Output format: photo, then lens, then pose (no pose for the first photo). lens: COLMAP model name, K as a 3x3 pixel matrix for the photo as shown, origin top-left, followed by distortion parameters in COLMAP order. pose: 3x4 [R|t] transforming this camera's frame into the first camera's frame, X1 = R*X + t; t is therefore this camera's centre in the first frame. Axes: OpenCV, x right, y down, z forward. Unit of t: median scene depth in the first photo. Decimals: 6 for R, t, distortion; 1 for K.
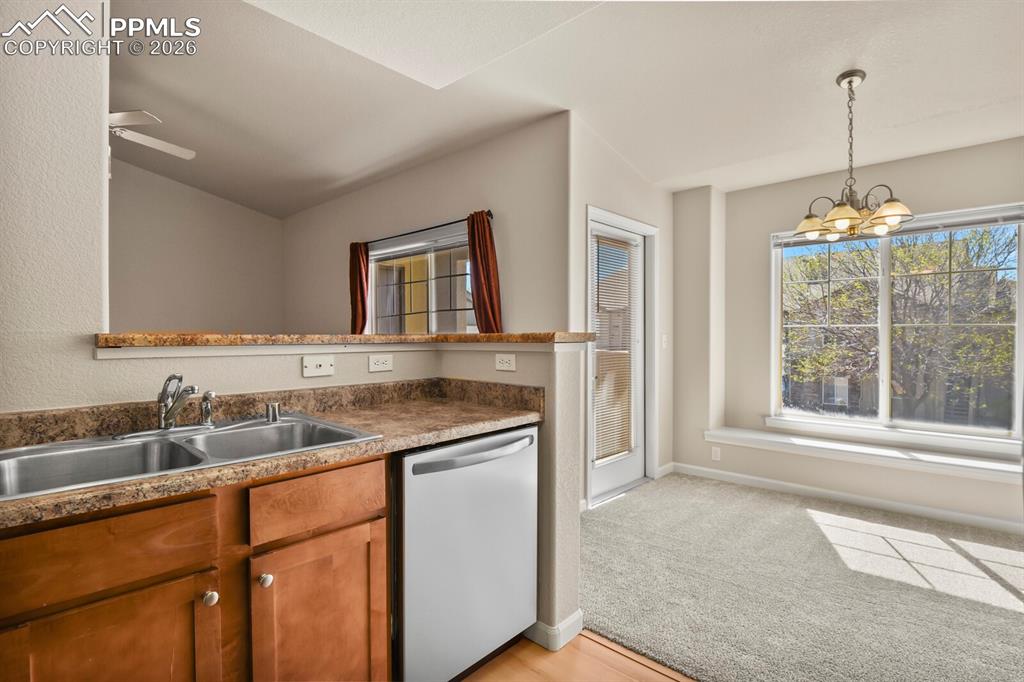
lens RADIAL K [[506.9, 0, 522.7], [0, 506.9, 337.2], [0, 0, 1]] dist [-0.013622, -0.000528]
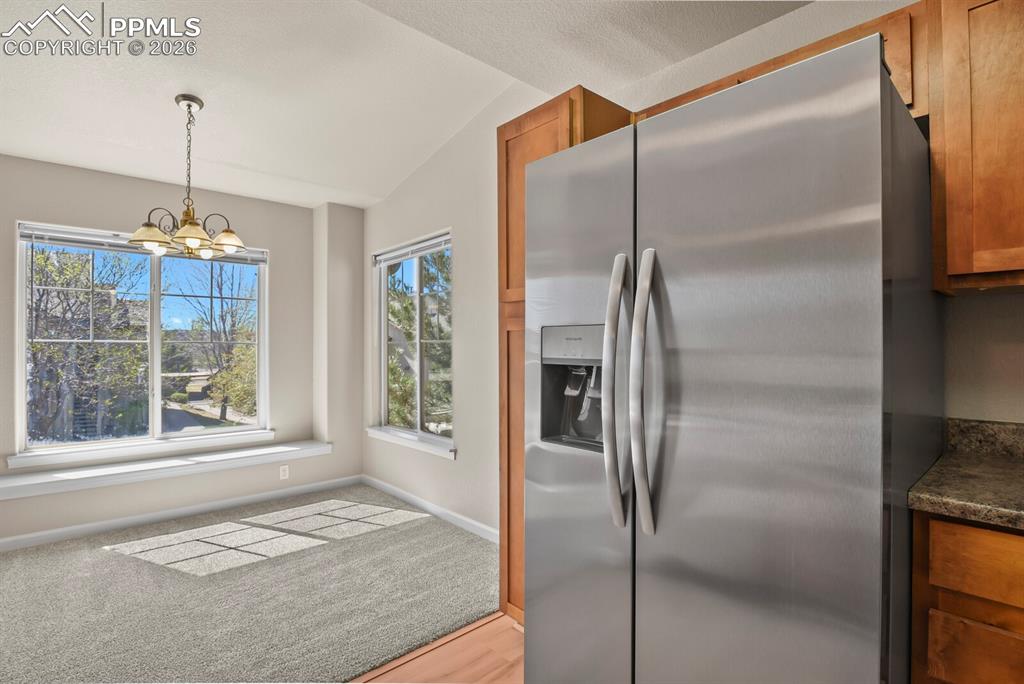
lens RADIAL K [[498.6, 0, 512.0], [0, 498.6, 342.0], [0, 0, 1]] dist [0.003878, -0.012337]
pose [[0.102313, 0.013012, 0.994667, -0.285280], [0.006165, 0.999887, -0.013714, -0.004077], [-0.994733, 0.007536, 0.102222, 0.235259]]
